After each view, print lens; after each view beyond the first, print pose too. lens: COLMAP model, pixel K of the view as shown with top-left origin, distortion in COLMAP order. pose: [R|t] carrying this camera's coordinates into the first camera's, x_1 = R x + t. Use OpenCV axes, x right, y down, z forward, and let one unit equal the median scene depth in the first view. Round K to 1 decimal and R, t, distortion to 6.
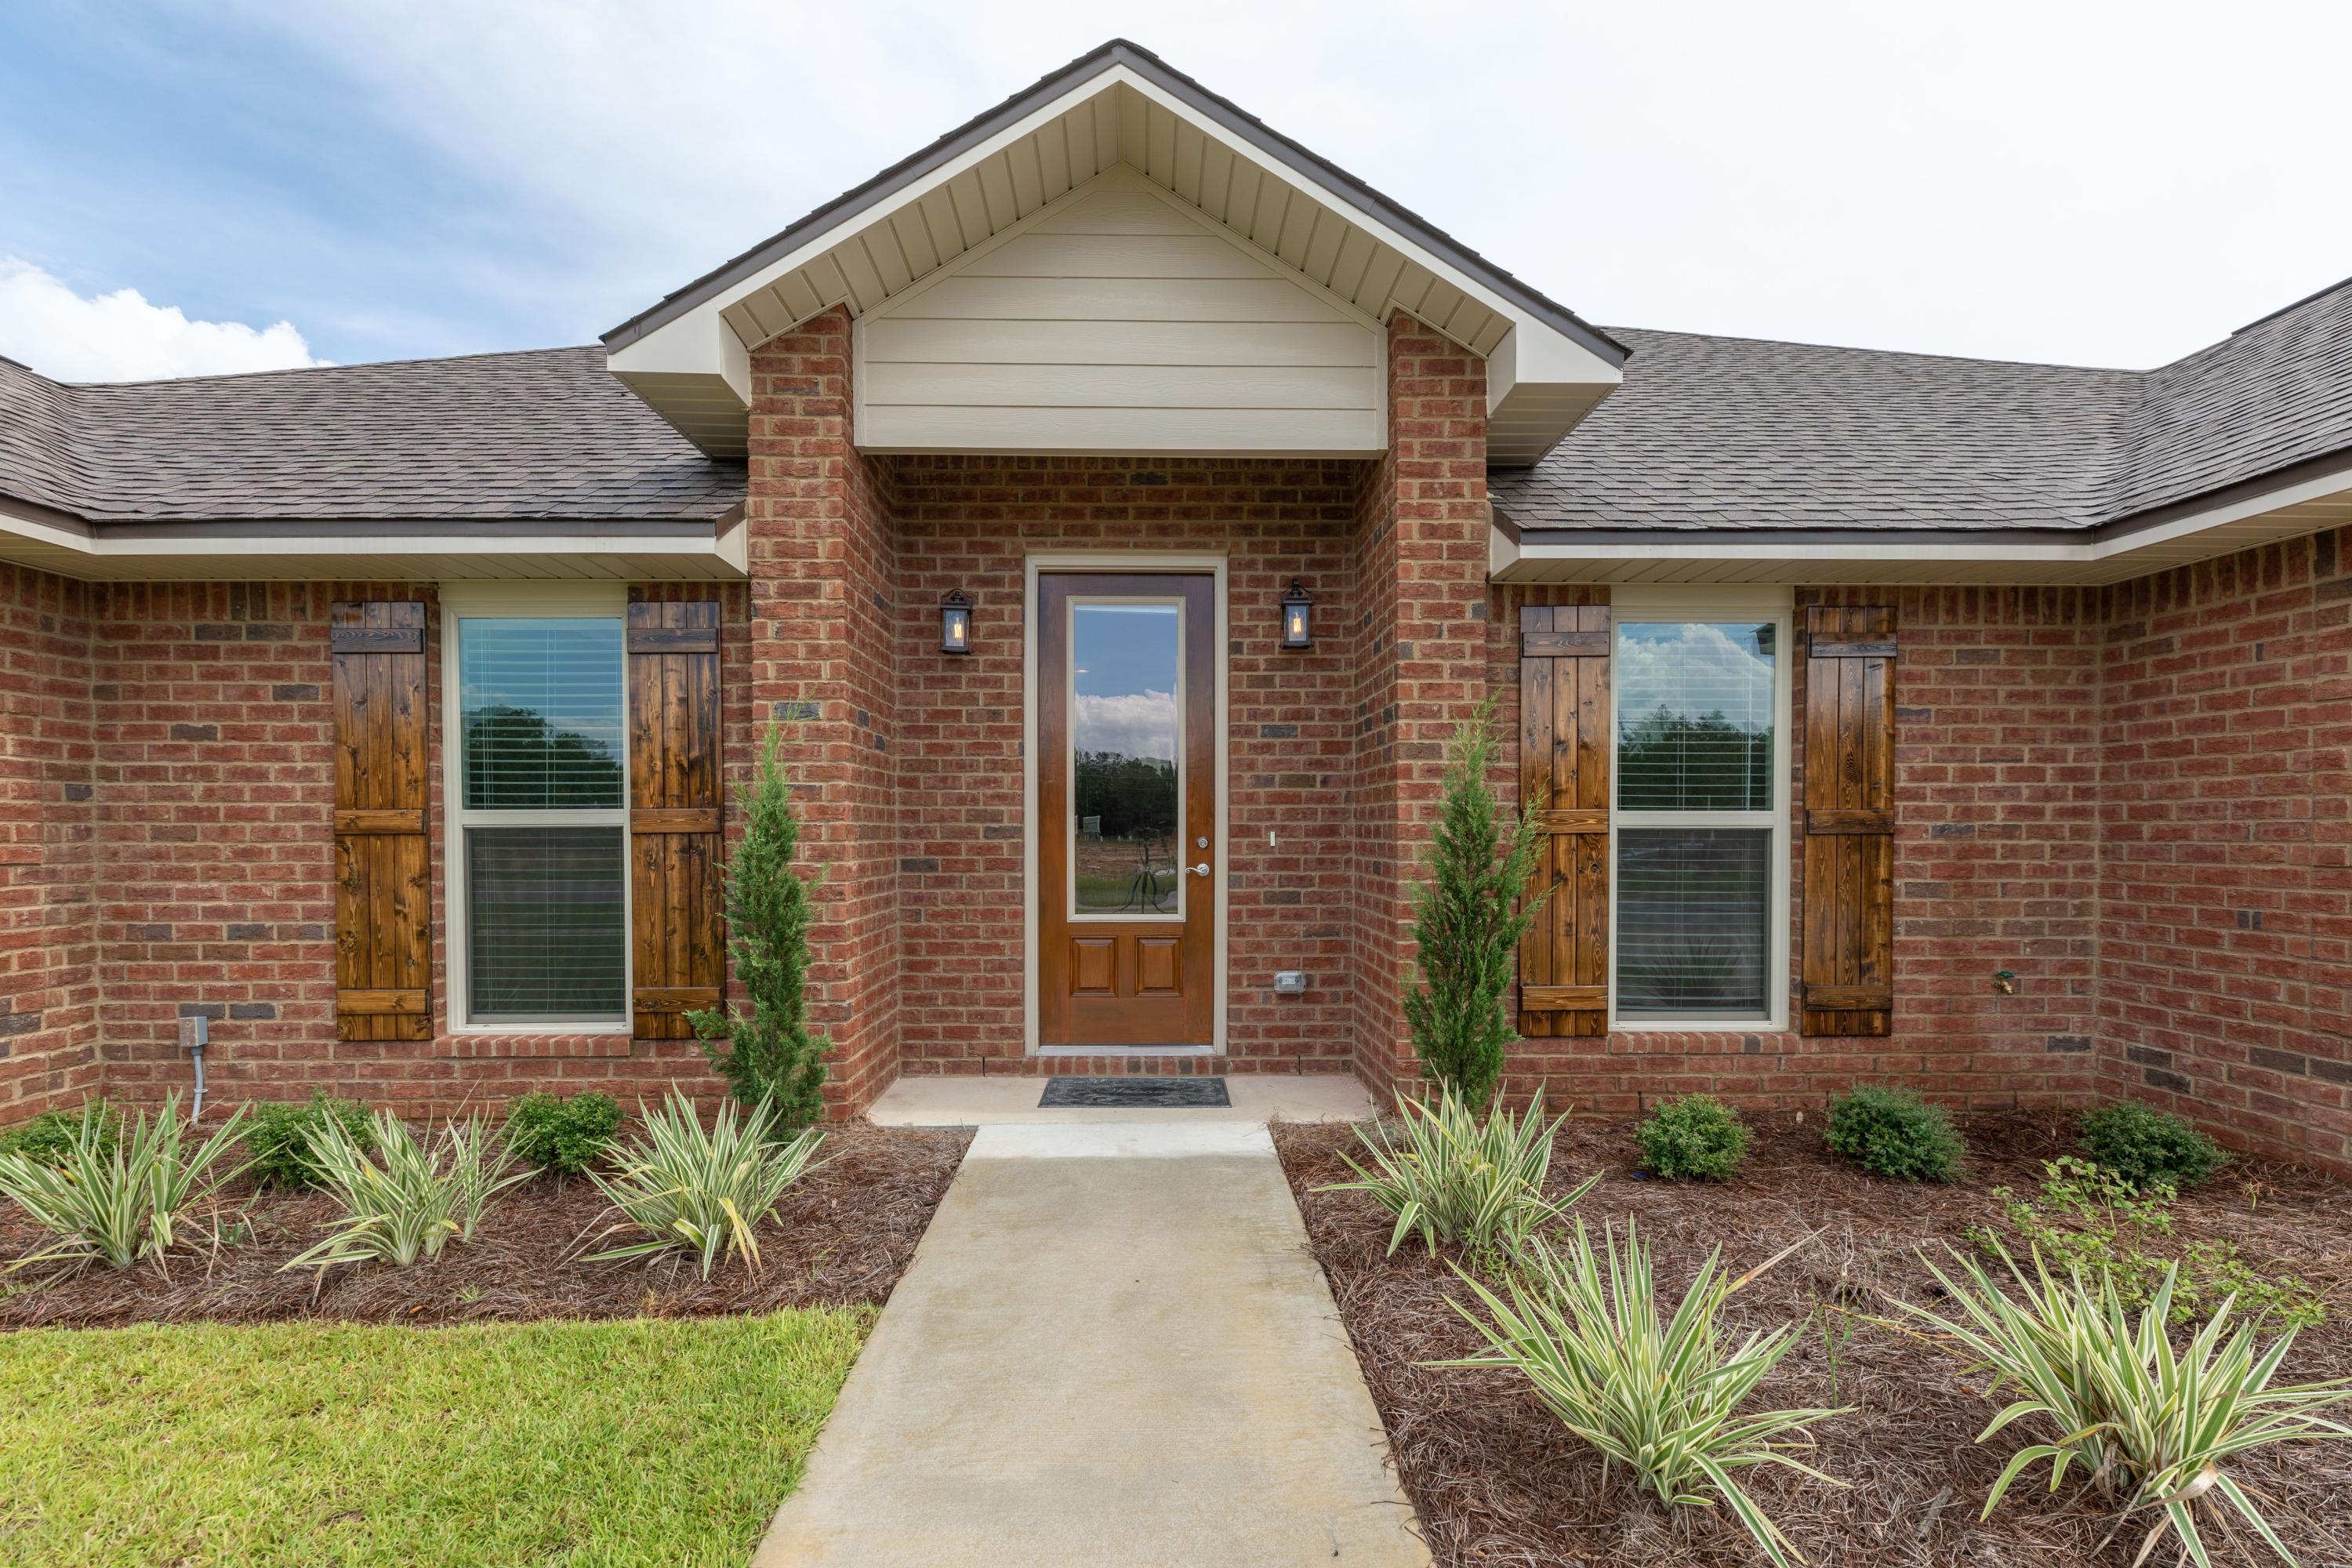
lens RADIAL K [[1051.6, 0, 1172.6], [0, 1051.6, 833.3], [0, 0, 1]] dist [0.000896, -0.000531]
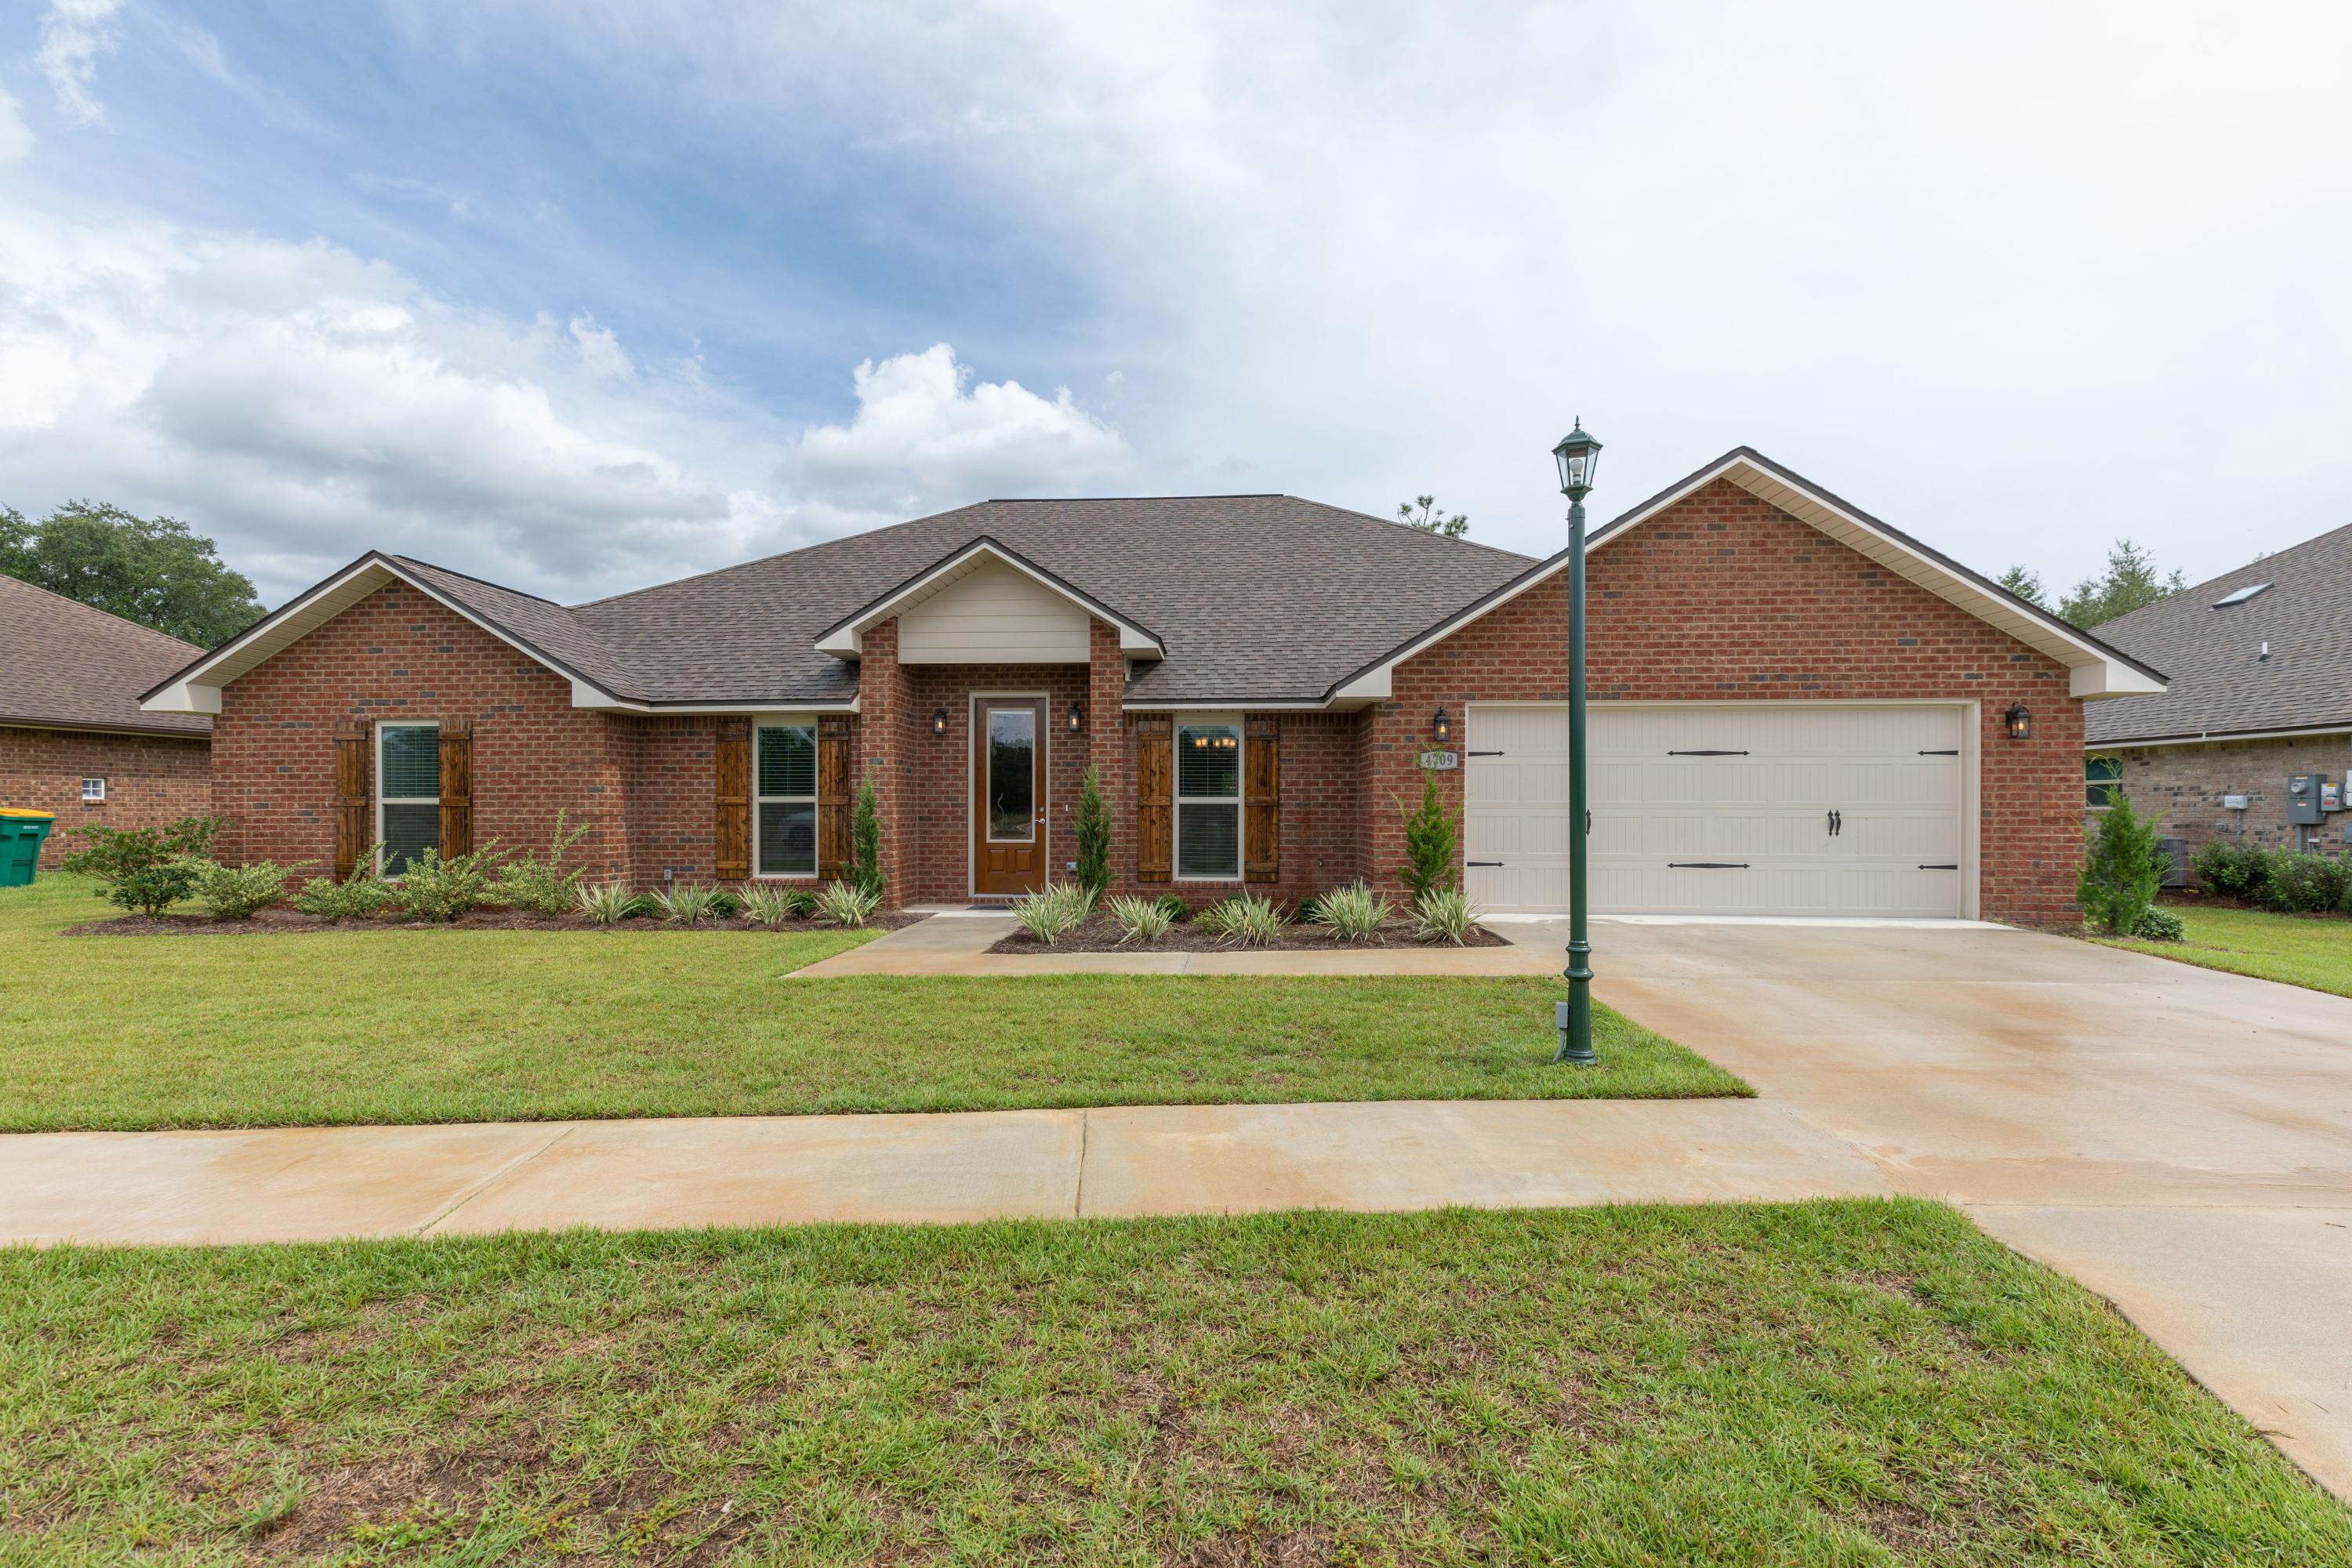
lens RADIAL K [[1051.6, 0, 1176.7], [0, 1051.6, 784.9], [0, 0, 1]] dist [0.000896, -0.000531]
pose [[0.996306, -0.000126, -0.085873, 0.658666], [-0.001803, 0.999748, -0.022389, 0.007225], [0.085854, 0.022461, 0.996054, -1.667043]]
